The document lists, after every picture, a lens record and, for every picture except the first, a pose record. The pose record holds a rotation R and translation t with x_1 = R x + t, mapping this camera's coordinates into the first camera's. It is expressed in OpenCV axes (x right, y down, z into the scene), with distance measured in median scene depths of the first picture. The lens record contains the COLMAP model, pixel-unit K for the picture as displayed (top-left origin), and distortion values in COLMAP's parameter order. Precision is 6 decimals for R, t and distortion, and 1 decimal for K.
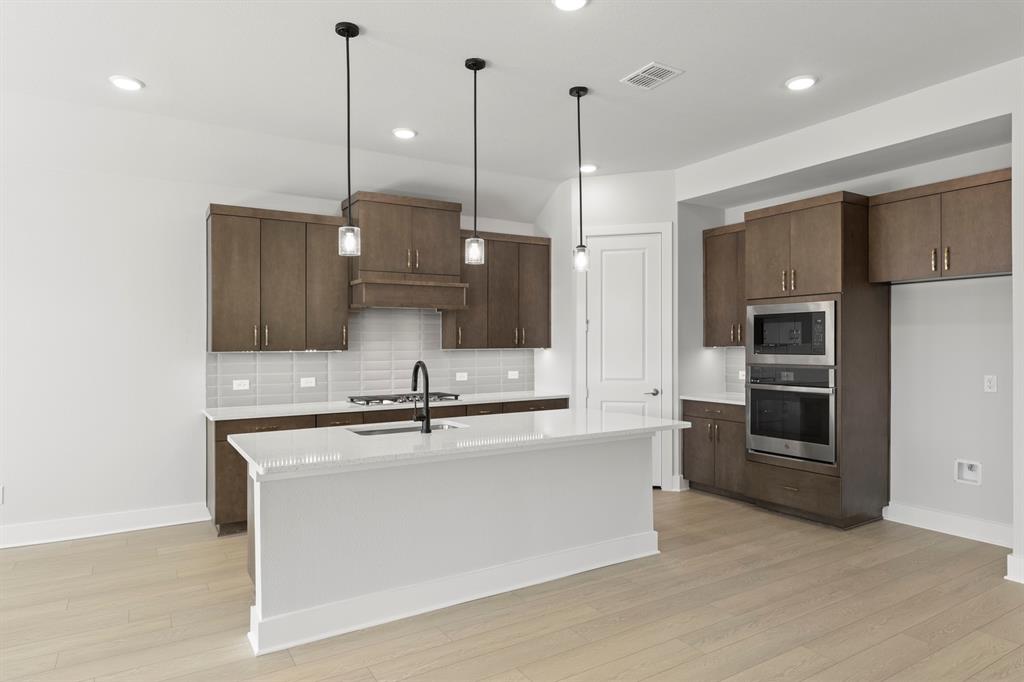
lens RADIAL K [[617.1, 0, 510.0], [0, 617.1, 341.5], [0, 0, 1]] dist [0.003742, 0.002079]
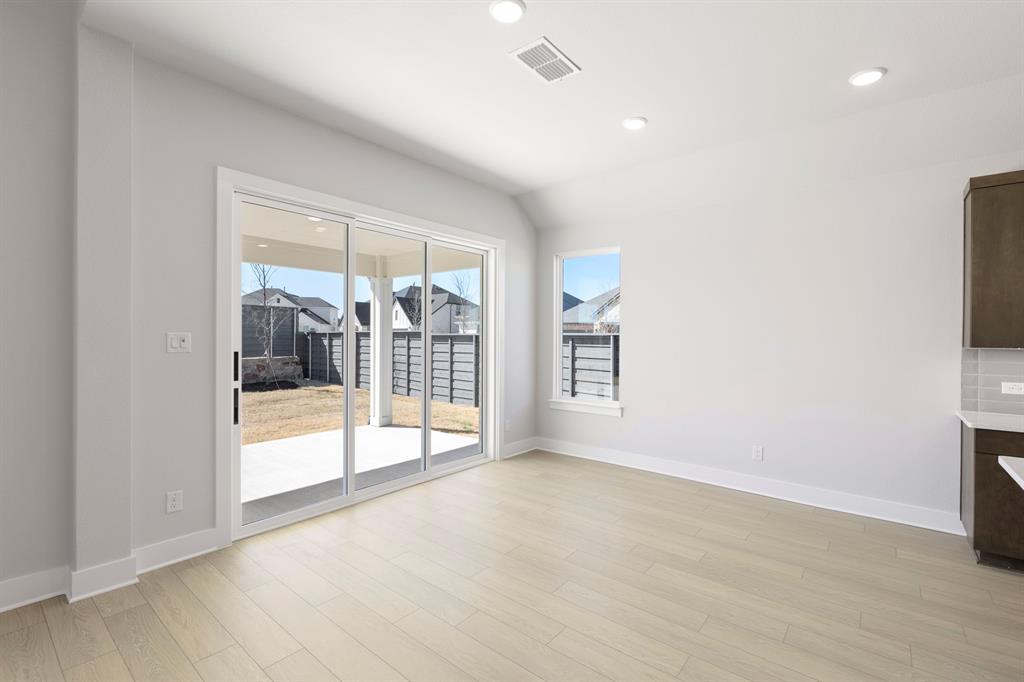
lens RADIAL K [[454.4, 0, 510.5], [0, 454.4, 337.4], [0, 0, 1]] dist [-0.001772, -0.000417]
pose [[0.330388, 0.007713, -0.943814, -0.087693], [-0.005705, 0.999965, 0.006175, 0.001922], [0.943828, 0.003344, 0.330421, 0.164809]]
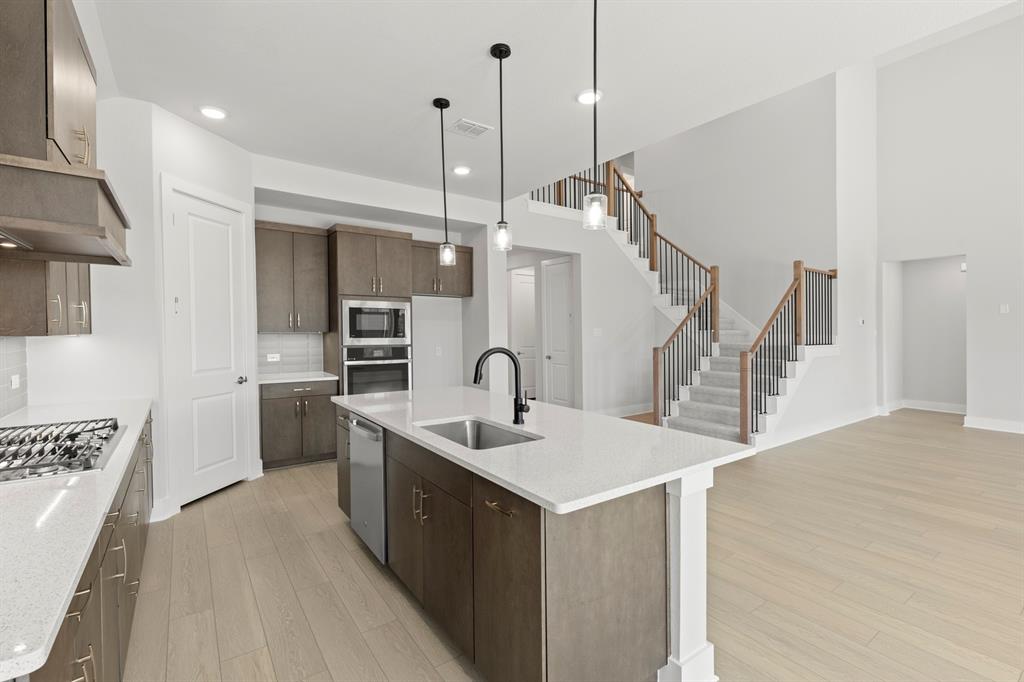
lens RADIAL K [[454.4, 0, 504.7], [0, 454.4, 335.8], [0, 0, 1]] dist [-0.001772, -0.000417]
pose [[-0.072453, -0.005350, 0.997357, -0.576131], [-0.002696, 0.999983, 0.005168, 0.009936], [-0.997368, -0.002315, -0.072466, 0.765408]]
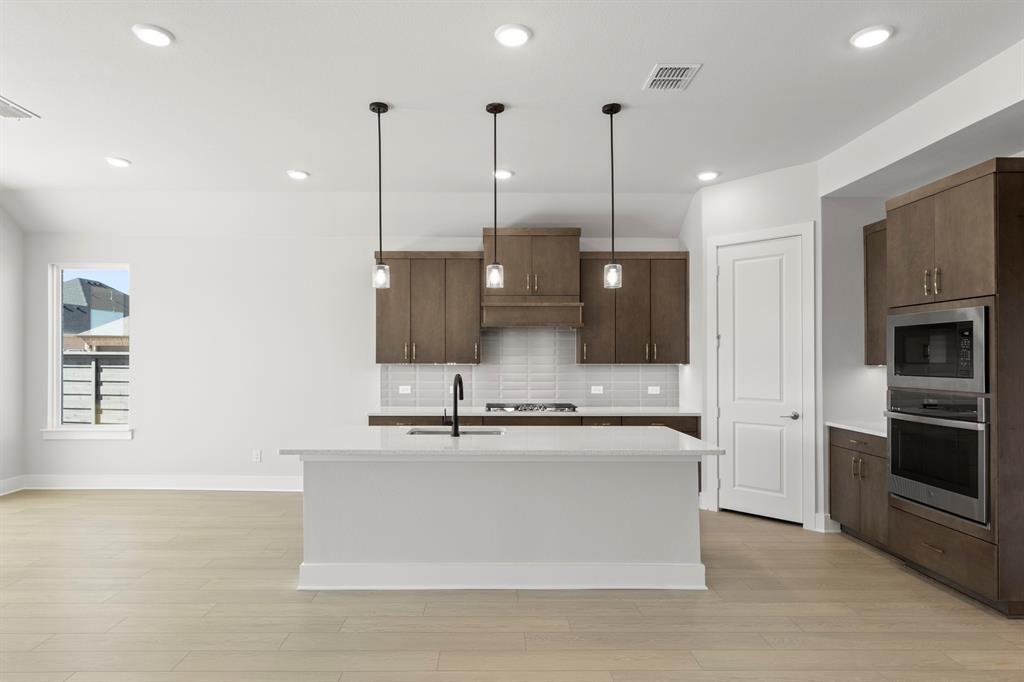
lens RADIAL K [[565.2, 0, 487.3], [0, 565.2, 351.8], [0, 0, 1]] dist [0.001408, 0.000180]
pose [[0.851506, 0.002290, -0.524340, 0.336807], [-0.005069, 0.999980, -0.003866, -0.004847], [0.524320, 0.005950, 0.851501, 0.092717]]
